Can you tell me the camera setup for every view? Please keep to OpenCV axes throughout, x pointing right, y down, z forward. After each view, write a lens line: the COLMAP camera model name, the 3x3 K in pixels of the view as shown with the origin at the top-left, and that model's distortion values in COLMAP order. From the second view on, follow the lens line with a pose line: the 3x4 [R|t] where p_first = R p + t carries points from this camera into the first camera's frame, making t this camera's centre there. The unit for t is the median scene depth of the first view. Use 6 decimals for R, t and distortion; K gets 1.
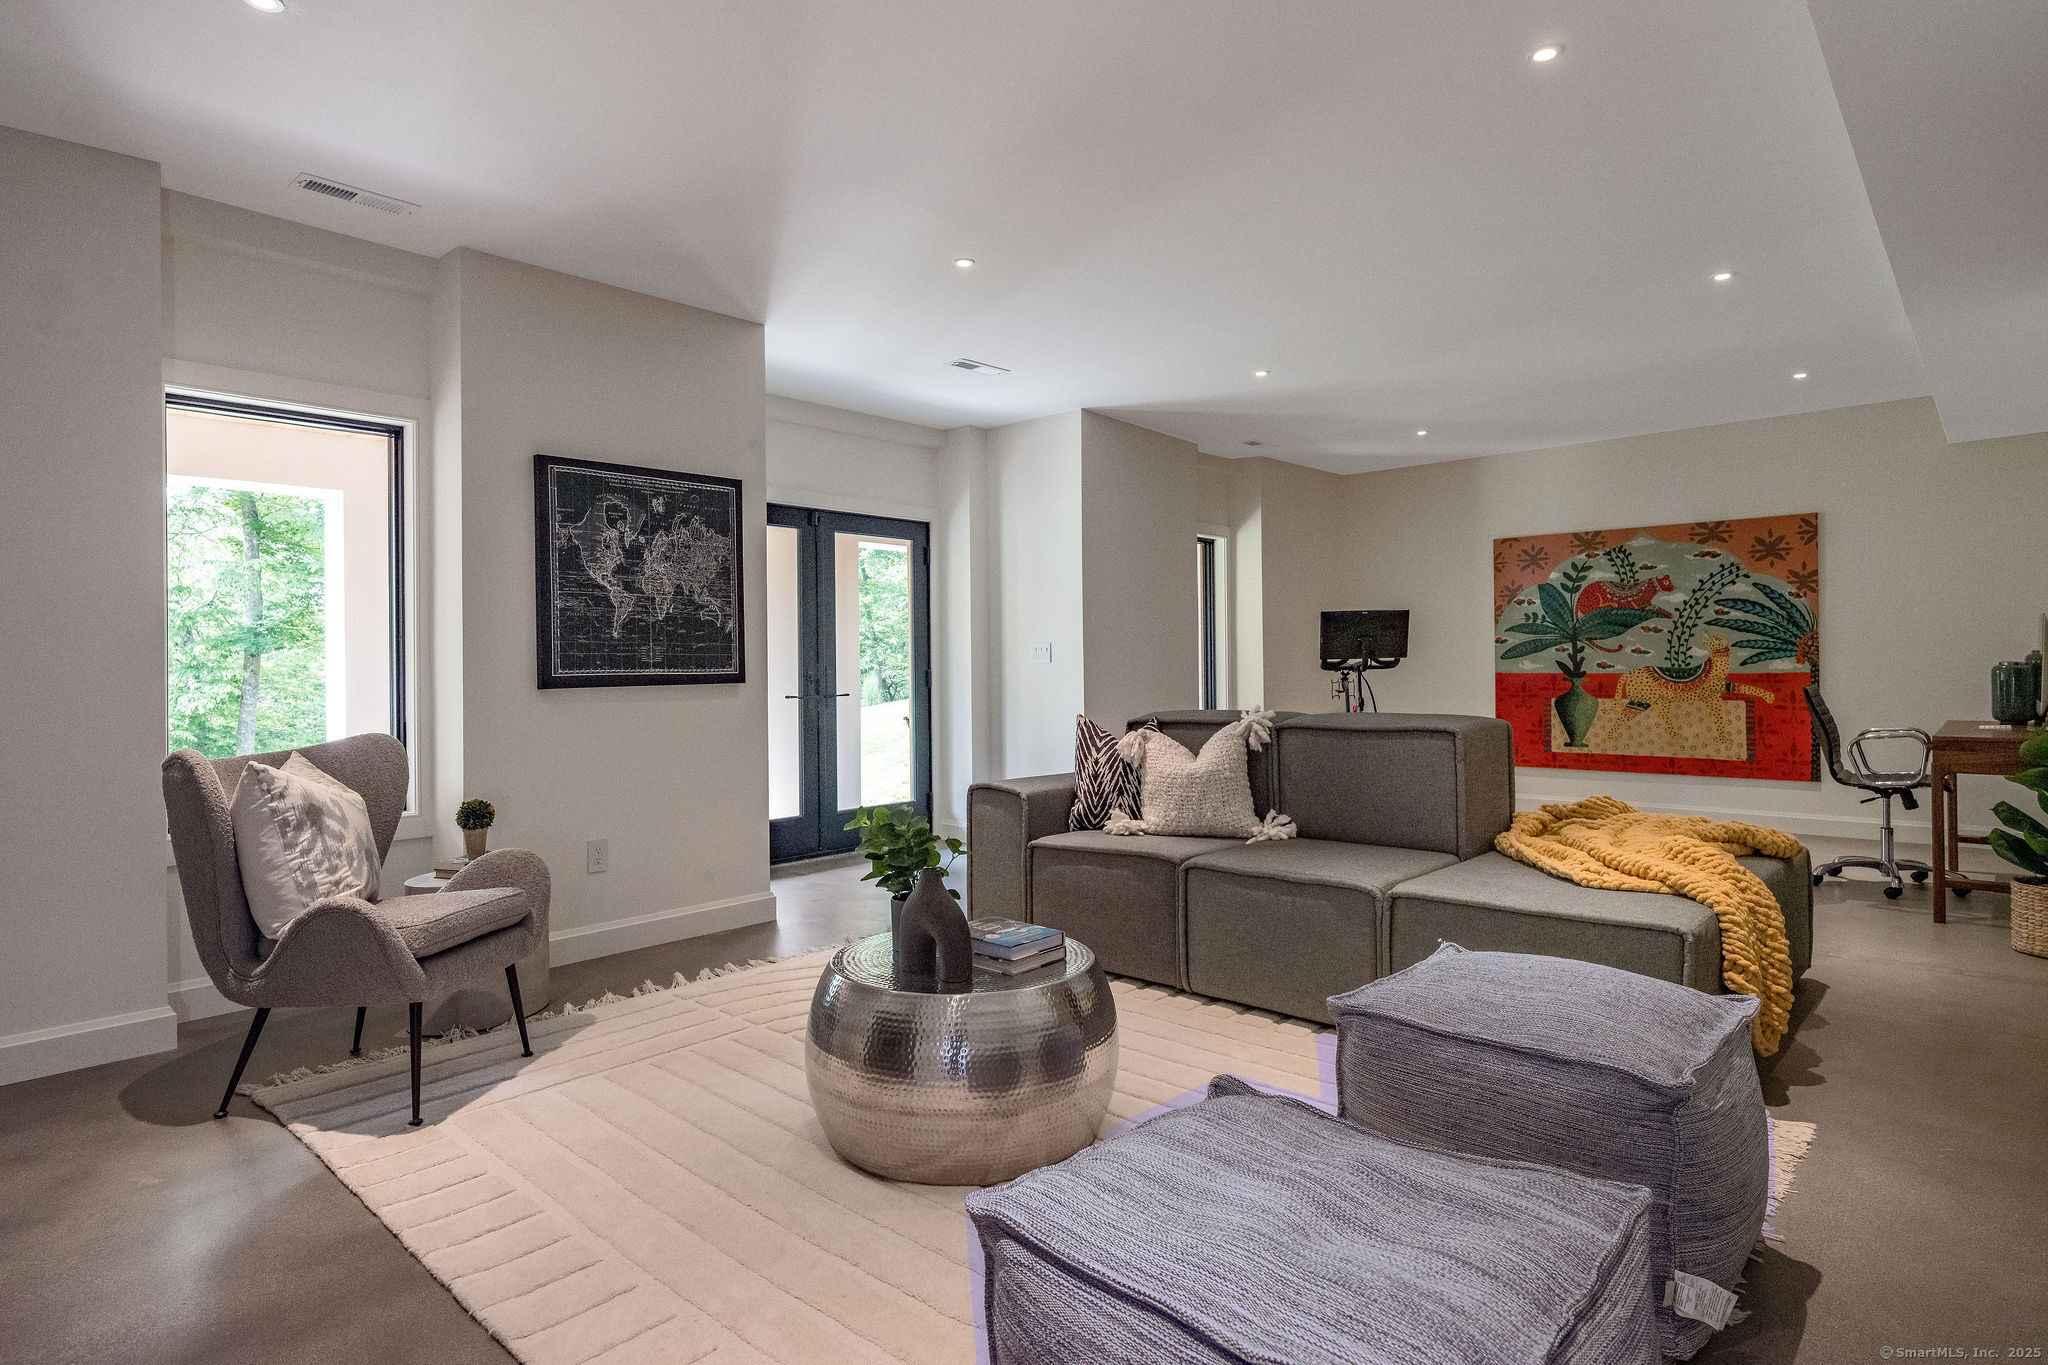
lens RADIAL K [[1108.8, 0, 1020.0], [0, 1108.8, 650.6], [0, 0, 1]] dist [0.002619, -0.003012]
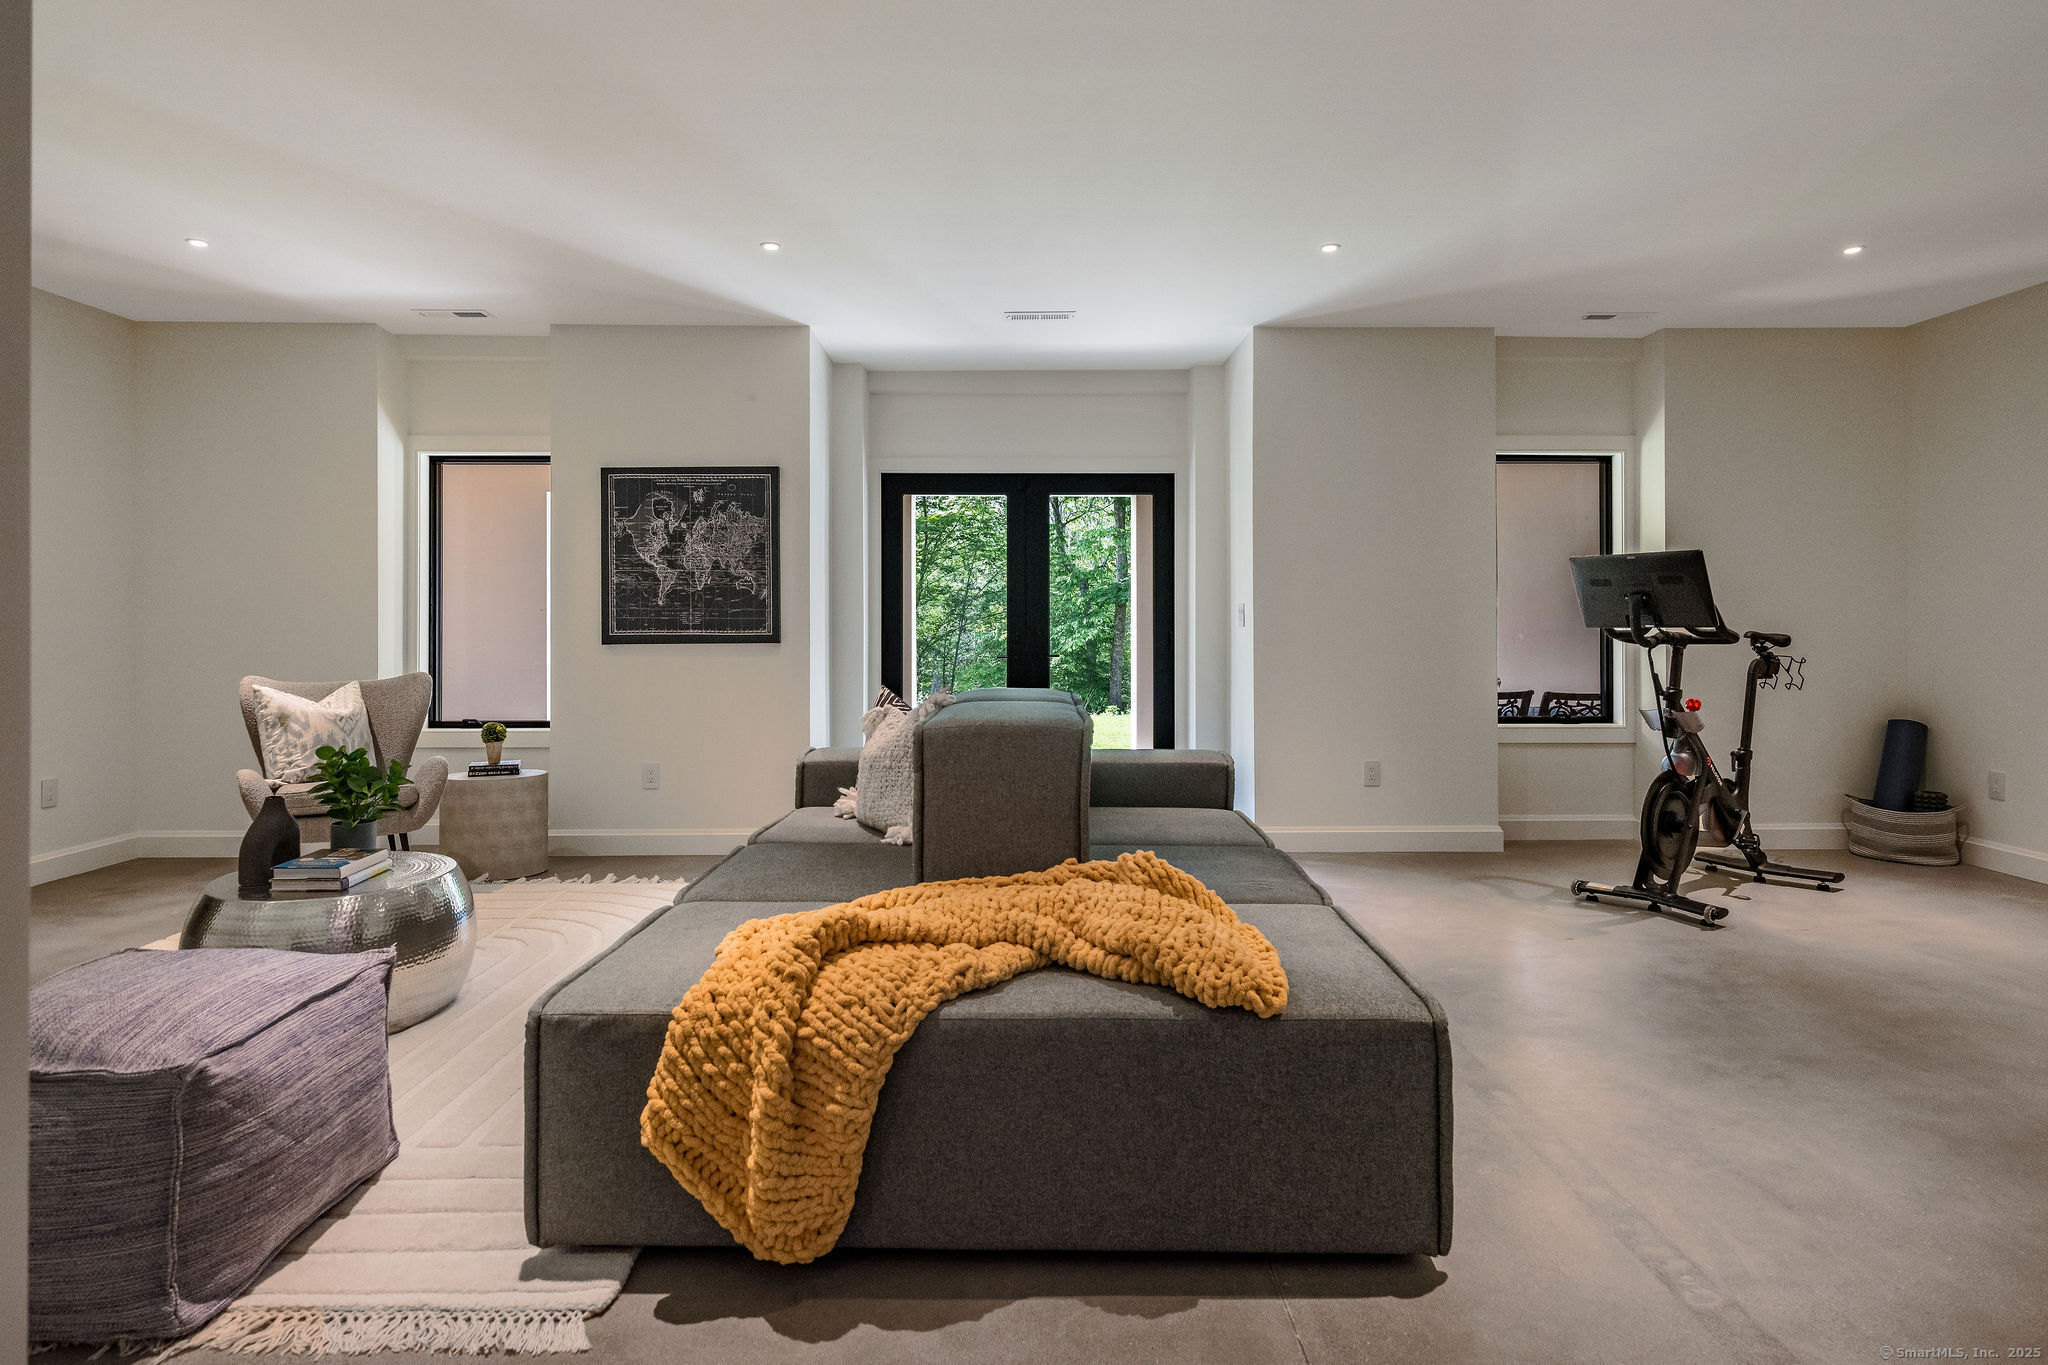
lens RADIAL K [[1108.8, 0, 1026.9], [0, 1108.8, 612.4], [0, 0, 1]] dist [0.002619, -0.003012]
pose [[0.677288, 0.005705, -0.735696, 0.831954], [0.003582, 0.999933, 0.011052, -0.015546], [0.735709, -0.010120, 0.677222, 0.444116]]
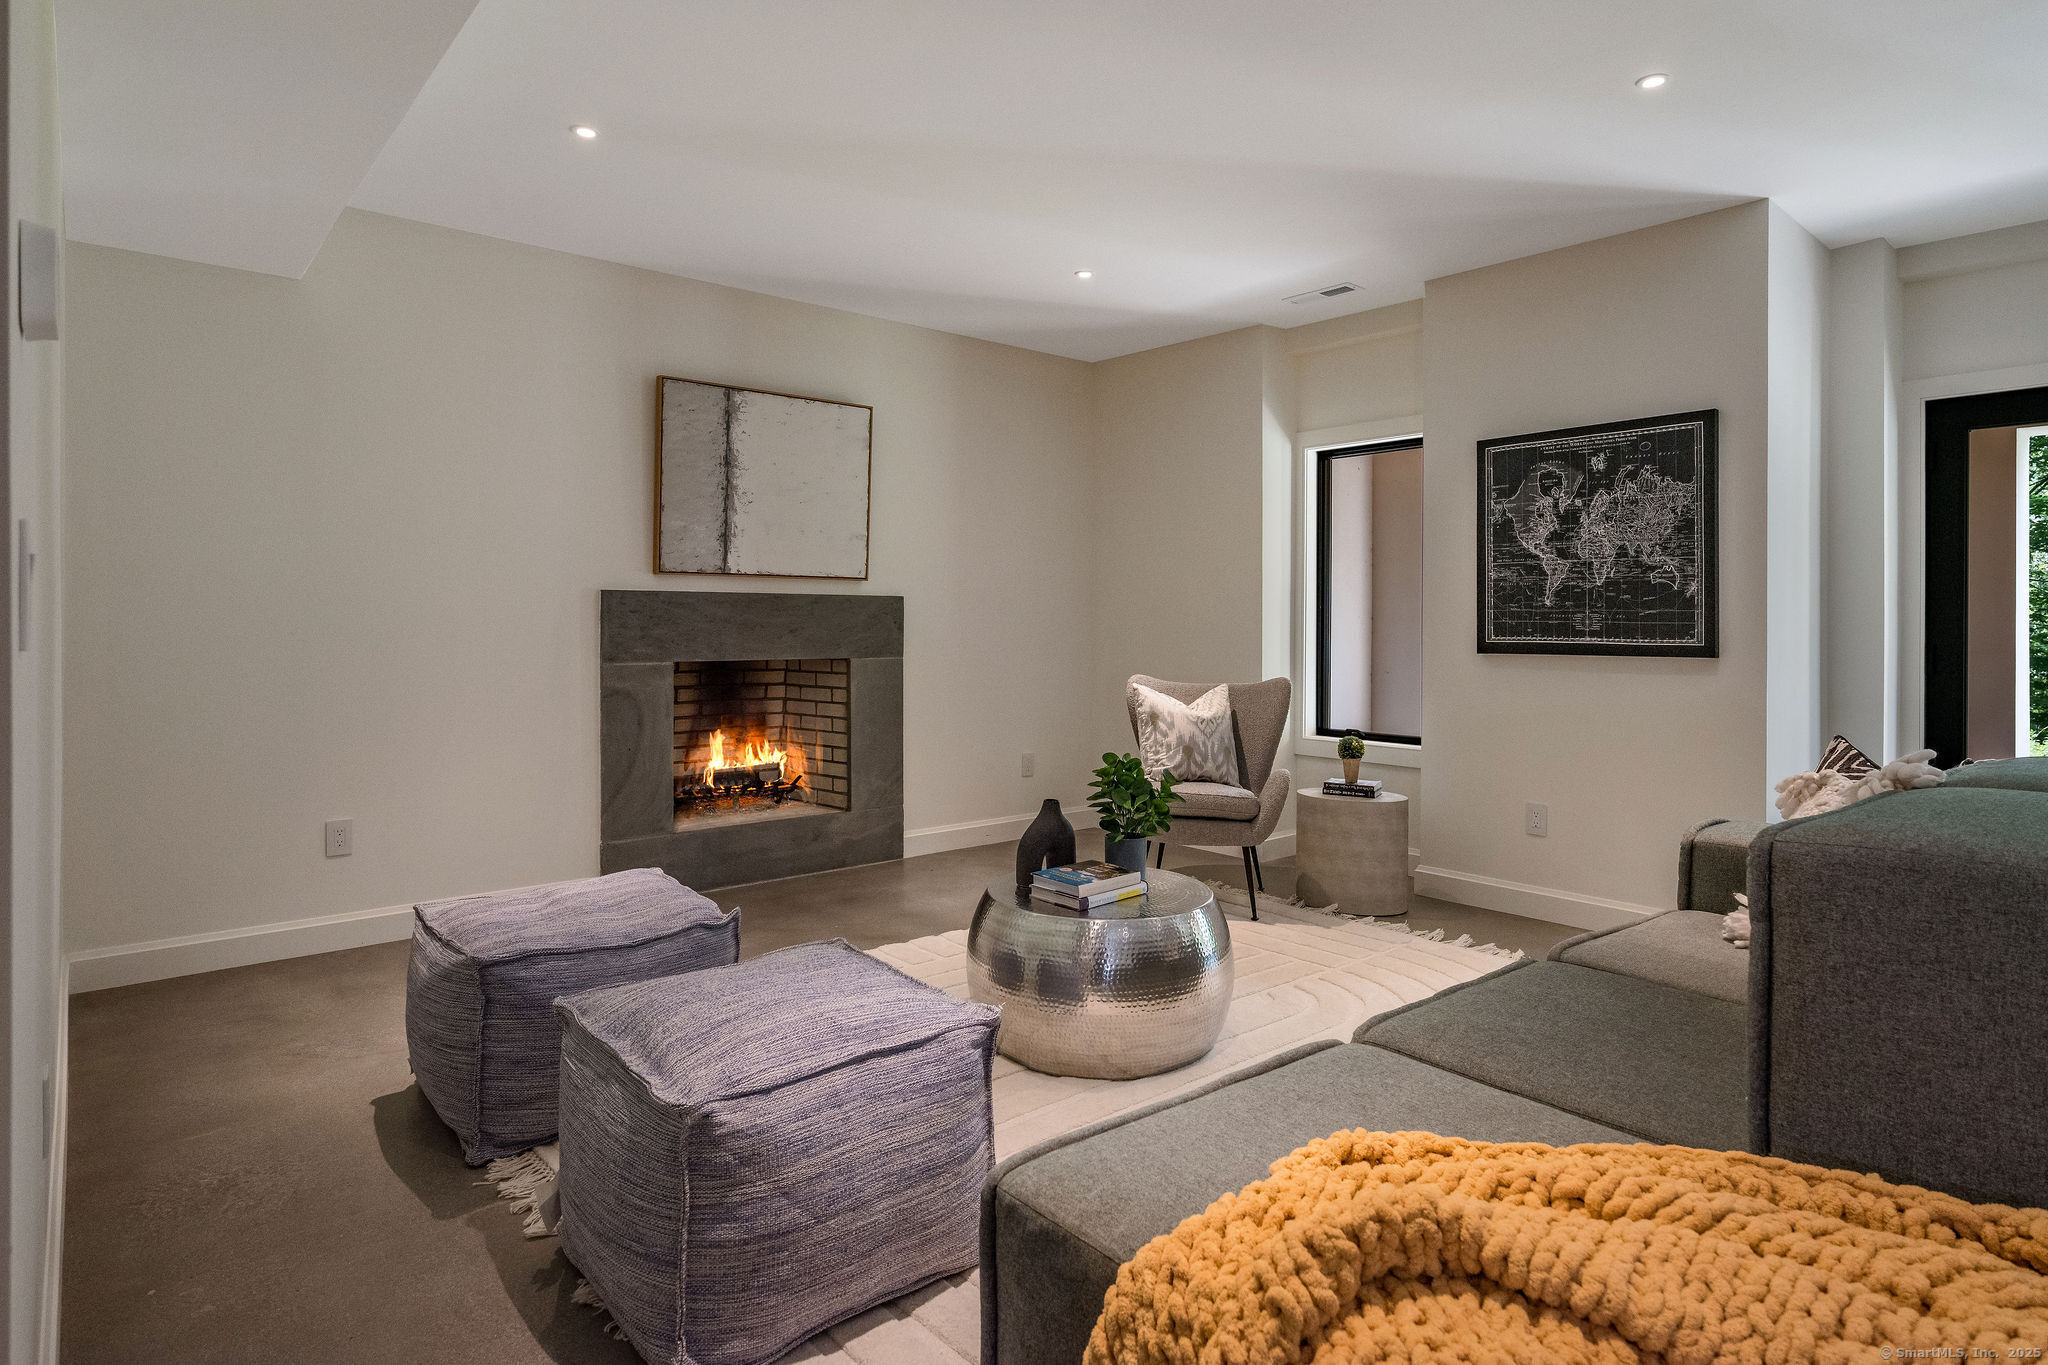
lens RADIAL K [[1108.8, 0, 1019.8], [0, 1108.8, 622.2], [0, 0, 1]] dist [0.002619, -0.003012]
pose [[-0.135794, 0.011148, -0.990674, 0.678548], [0.010871, 0.999893, 0.009762, -0.011296], [0.990677, -0.009444, -0.135901, 0.652851]]
